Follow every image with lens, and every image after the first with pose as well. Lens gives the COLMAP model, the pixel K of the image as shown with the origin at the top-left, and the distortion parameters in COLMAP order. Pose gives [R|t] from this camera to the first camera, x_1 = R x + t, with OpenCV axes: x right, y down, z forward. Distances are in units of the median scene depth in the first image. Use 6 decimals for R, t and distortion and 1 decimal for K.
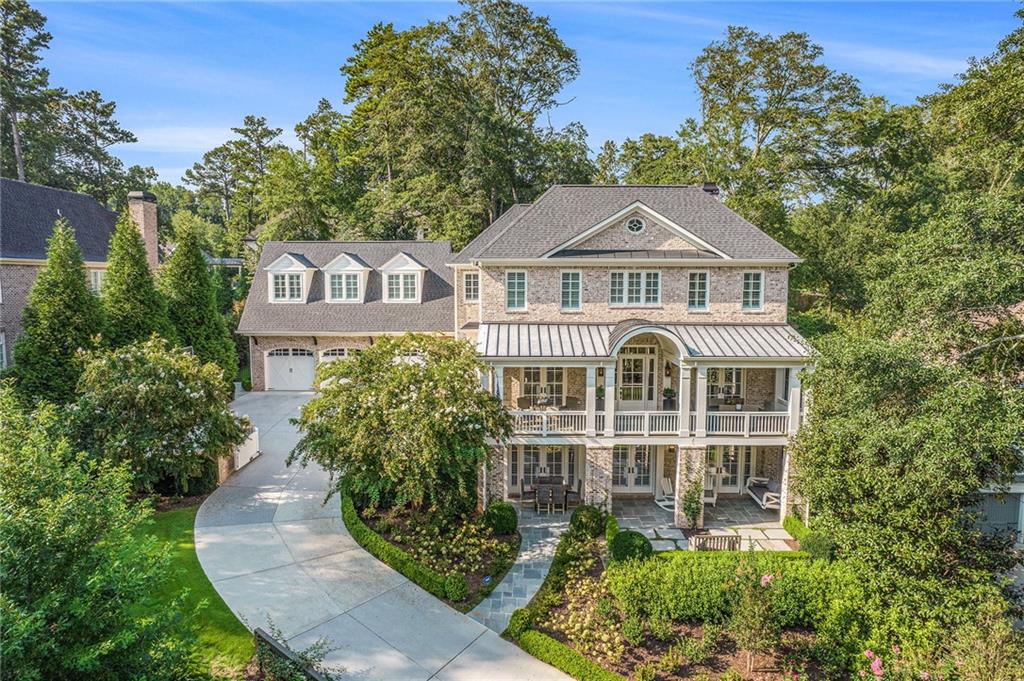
lens RADIAL K [[653.2, 0, 511.3], [0, 653.2, 337.5], [0, 0, 1]] dist [-0.071948, 0.062247]
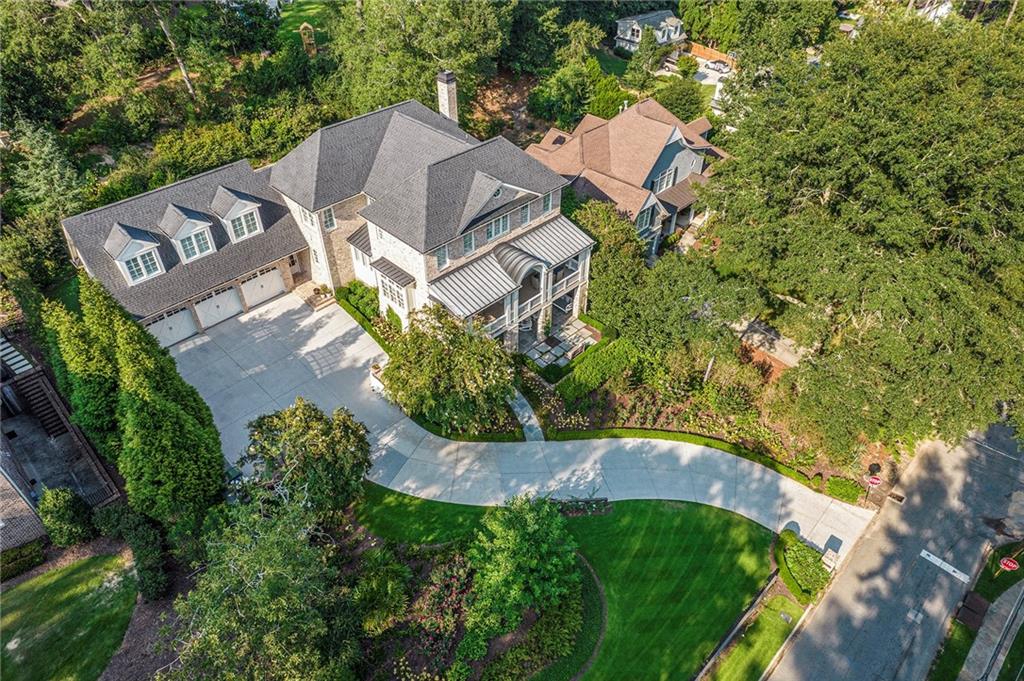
lens RADIAL K [[653.2, 0, 511.3], [0, 653.2, 337.5], [0, 0, 1]] dist [-0.071948, 0.062247]
pose [[0.697342, -0.461785, 0.548151, -0.815271], [0.063442, 0.801551, 0.594551, -0.828907], [-0.713926, -0.379829, 0.588252, -0.094647]]
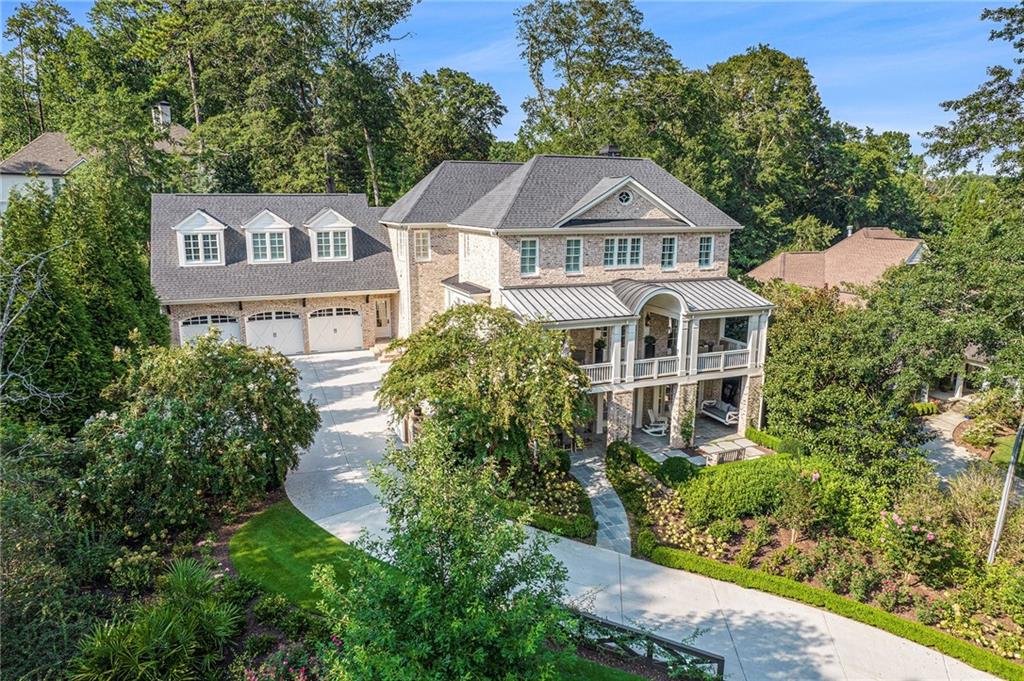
lens RADIAL K [[653.2, 0, 511.3], [0, 653.2, 337.5], [0, 0, 1]] dist [-0.071948, 0.062247]
pose [[0.919428, -0.078388, 0.385367, -0.452247], [0.033570, 0.992000, 0.121693, -0.072843], [-0.391824, -0.098951, 0.914704, 0.003346]]
